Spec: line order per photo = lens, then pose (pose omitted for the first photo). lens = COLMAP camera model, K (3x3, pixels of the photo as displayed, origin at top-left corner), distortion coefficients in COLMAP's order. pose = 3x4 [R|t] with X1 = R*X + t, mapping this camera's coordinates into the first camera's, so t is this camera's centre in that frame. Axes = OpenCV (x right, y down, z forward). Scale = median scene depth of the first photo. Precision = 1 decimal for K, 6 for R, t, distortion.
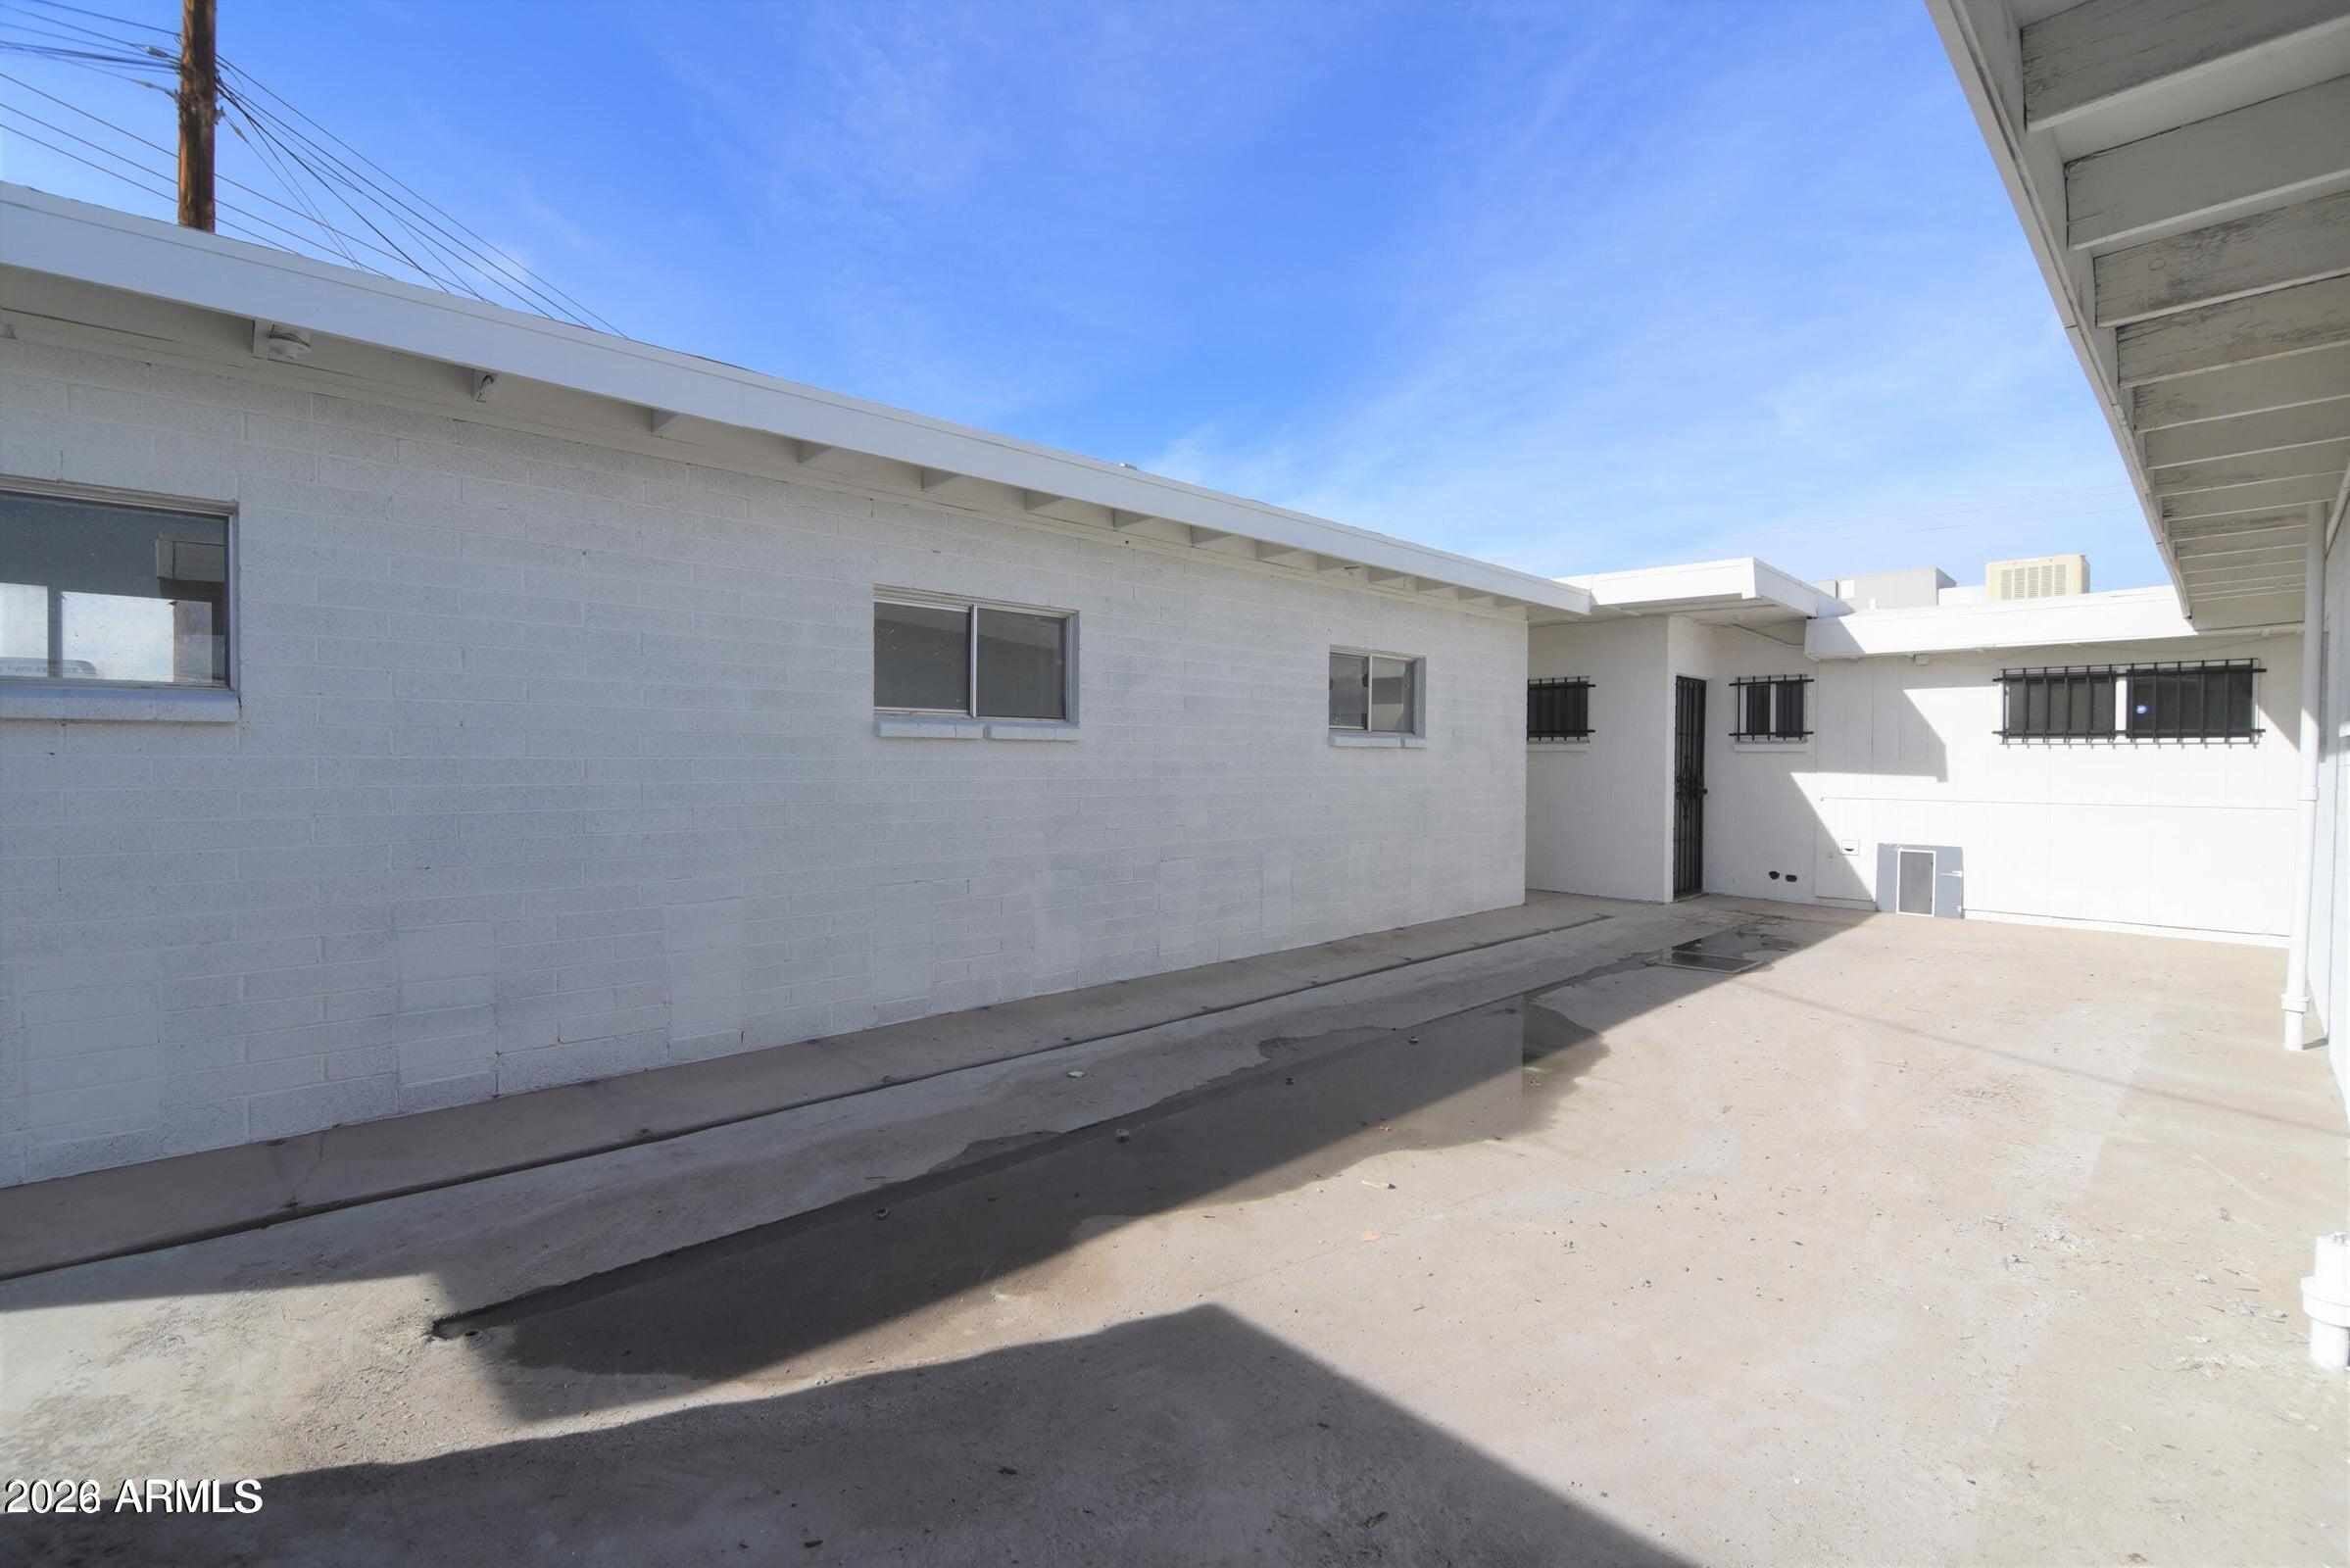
lens RADIAL K [[1030.9, 0, 1175.0], [0, 1030.9, 784.0], [0, 0, 1]] dist [-0.001091, 0.000033]
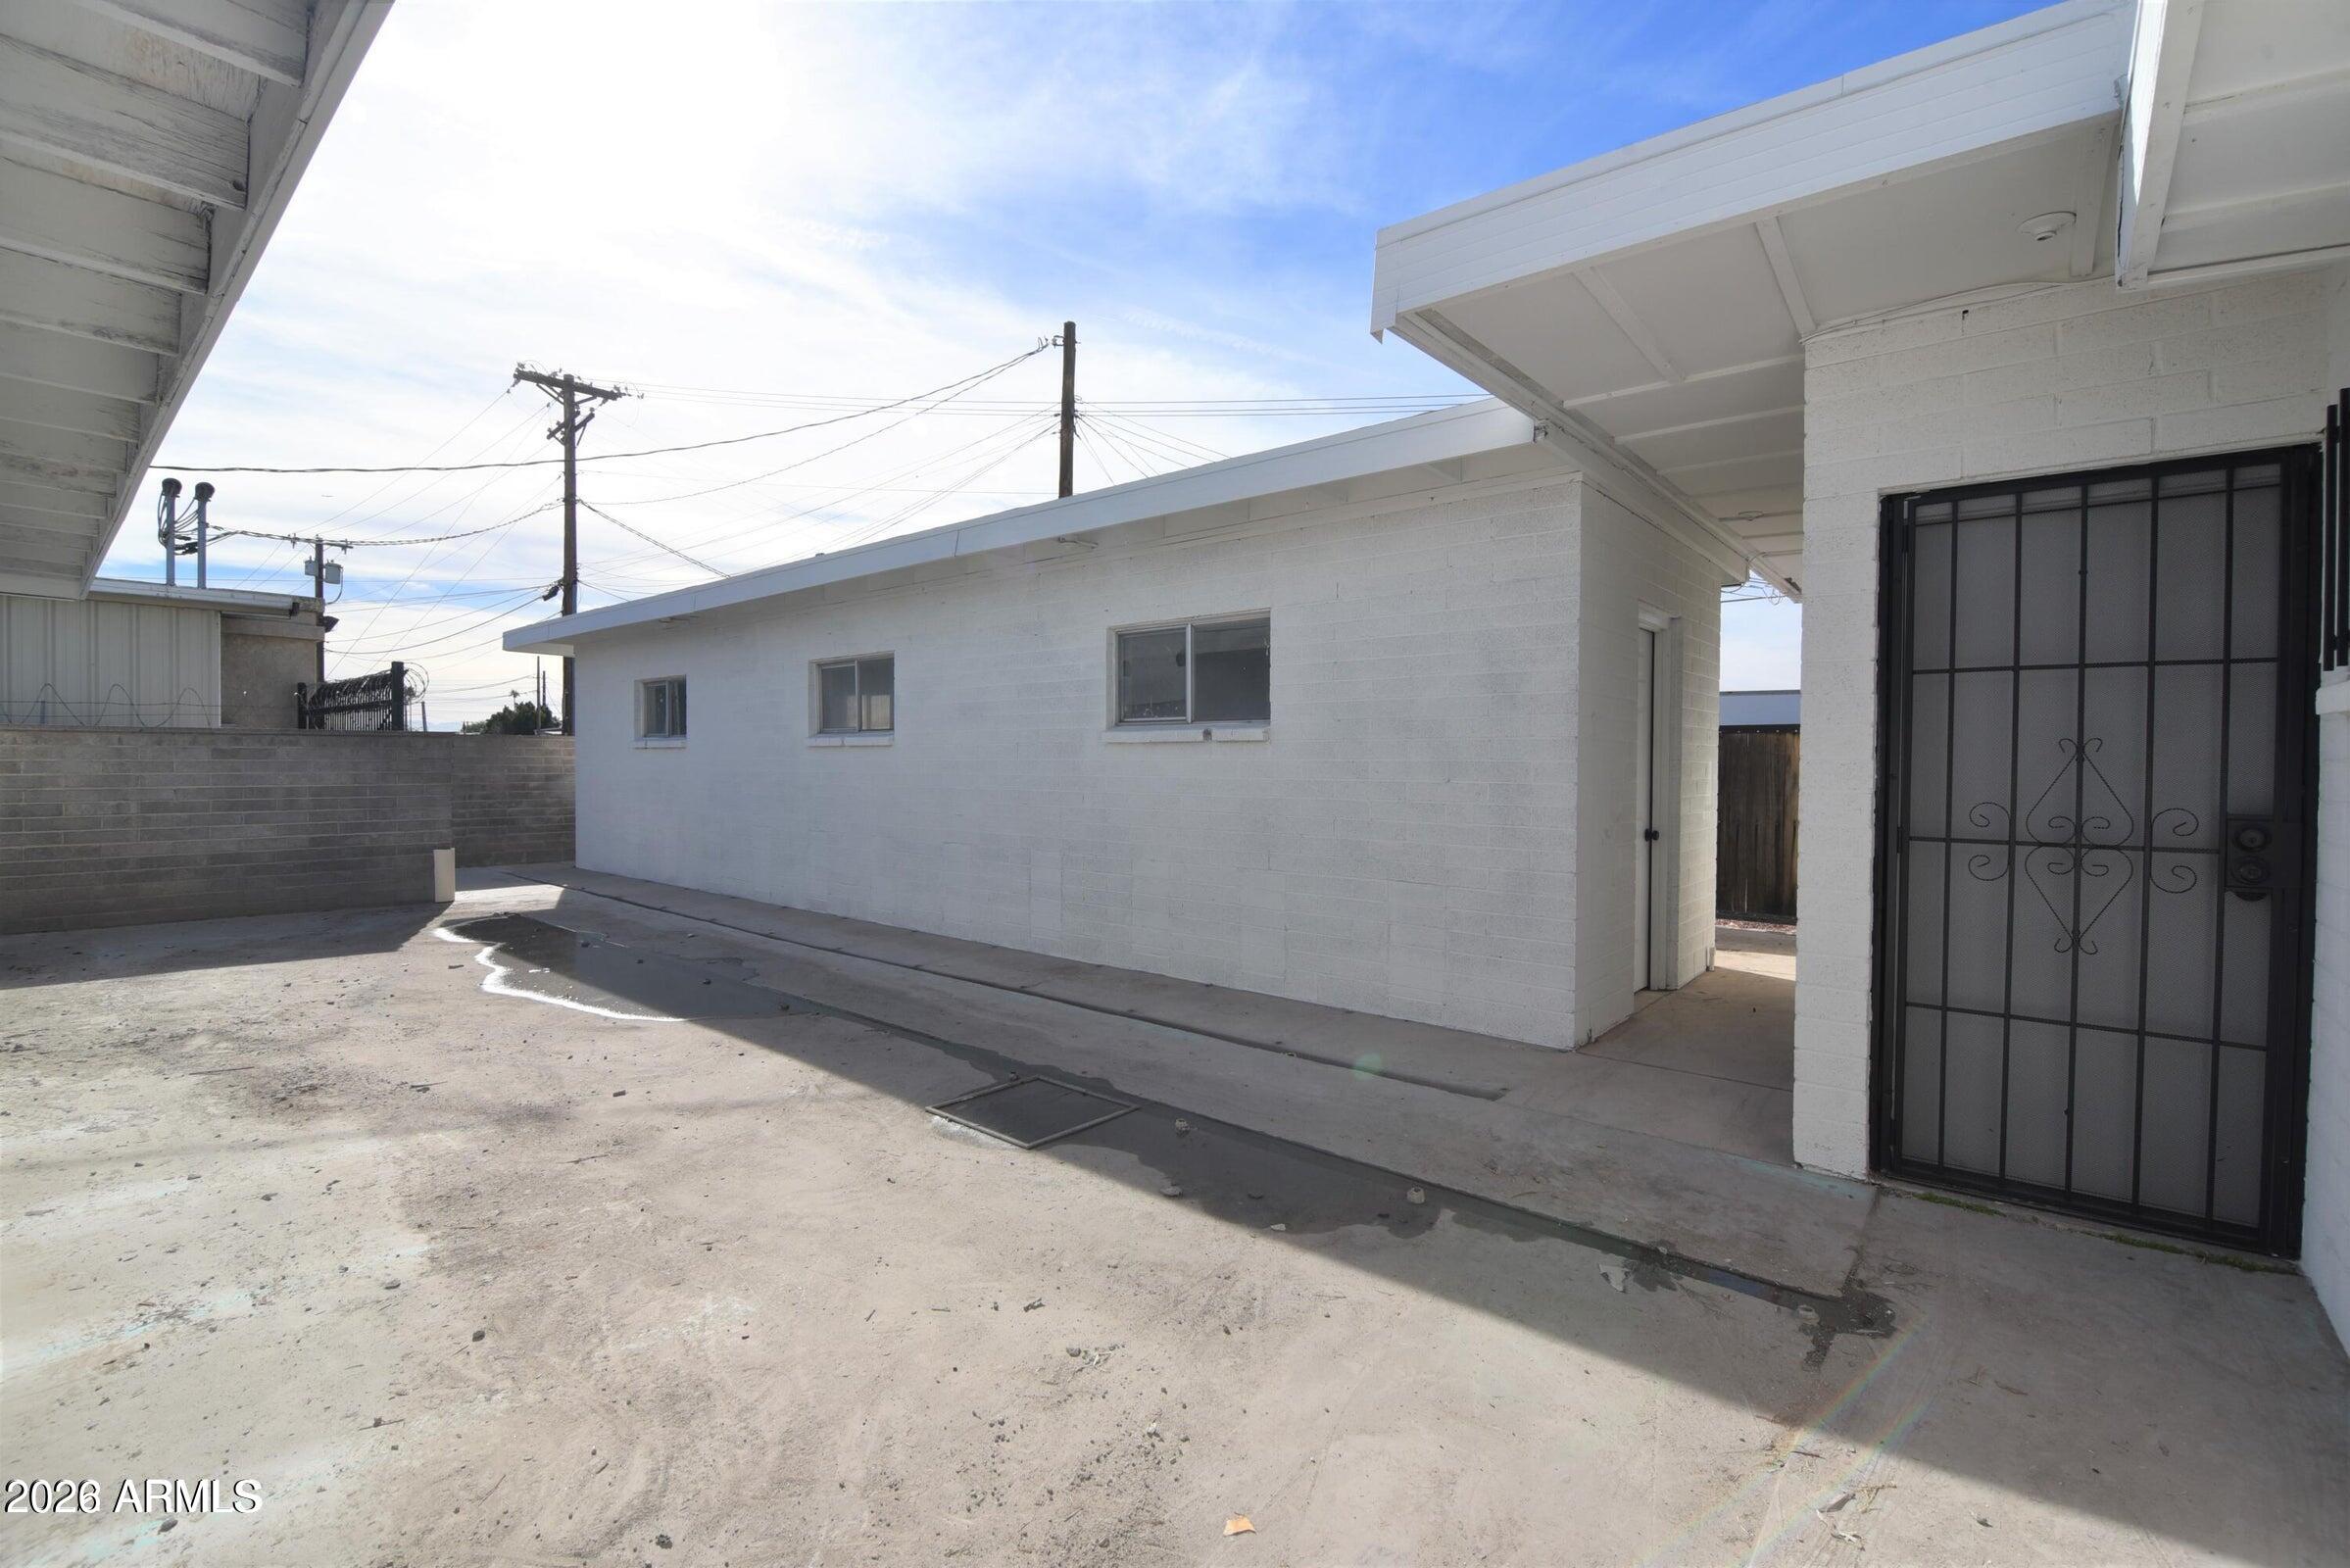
lens RADIAL K [[1030.9, 0, 1175.0], [0, 1030.9, 784.0], [0, 0, 1]] dist [-0.001091, 0.000033]
pose [[0.107615, 0.017948, -0.994031, 0.953325], [-0.027130, 0.999518, 0.015110, -0.014903], [0.993822, 0.025342, 0.108050, 0.895254]]
